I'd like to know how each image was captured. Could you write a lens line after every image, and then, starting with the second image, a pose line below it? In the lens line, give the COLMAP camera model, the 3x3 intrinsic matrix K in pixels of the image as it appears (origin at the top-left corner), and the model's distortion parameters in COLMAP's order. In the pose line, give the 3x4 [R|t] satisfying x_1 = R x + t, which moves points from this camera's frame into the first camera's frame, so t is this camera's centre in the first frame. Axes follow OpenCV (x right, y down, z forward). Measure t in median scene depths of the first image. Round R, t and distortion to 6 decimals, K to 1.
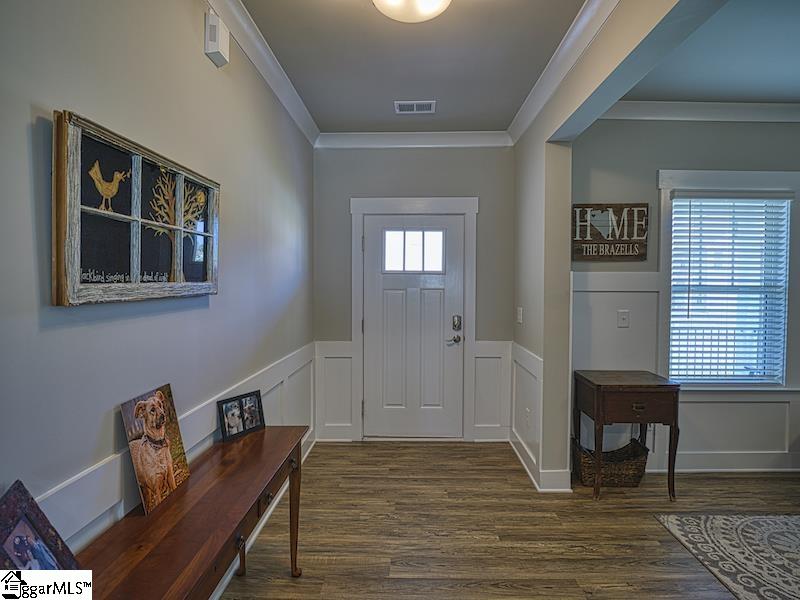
lens RADIAL K [[401.4, 0, 403.2], [0, 401.4, 297.1], [0, 0, 1]] dist [-0.025502, 0.003731]
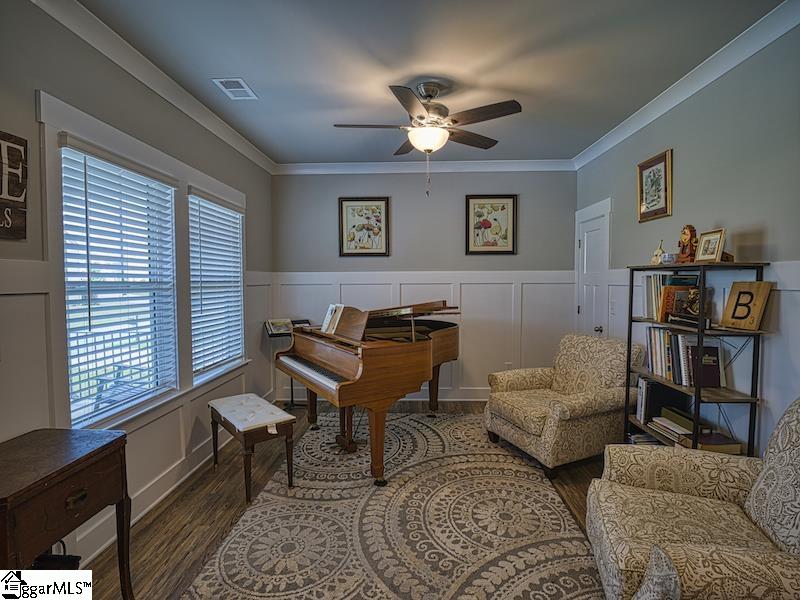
lens RADIAL K [[401.4, 0, 399.7], [0, 401.4, 297.5], [0, 0, 1]] dist [-0.025502, 0.003731]
pose [[-0.006435, -0.044804, 0.998975, 0.035628], [0.019000, 0.998810, 0.044919, -0.023690], [-0.999799, 0.019269, -0.005576, 0.465305]]
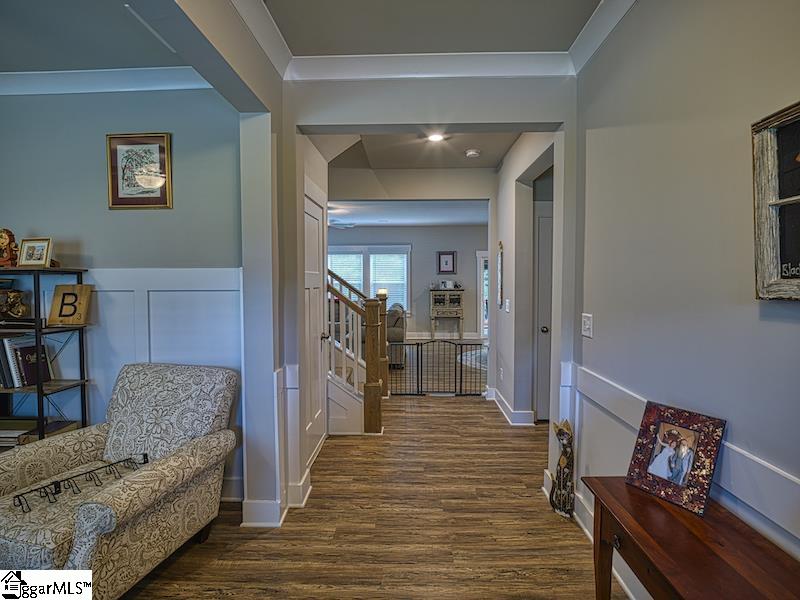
lens RADIAL K [[401.4, 0, 400.8], [0, 401.4, 298.6], [0, 0, 1]] dist [-0.025502, 0.003731]
pose [[-0.999991, 0.003776, -0.001689, 0.036678], [0.003670, 0.998248, 0.059055, -0.027507], [0.001909, 0.059048, -0.998253, 0.805632]]
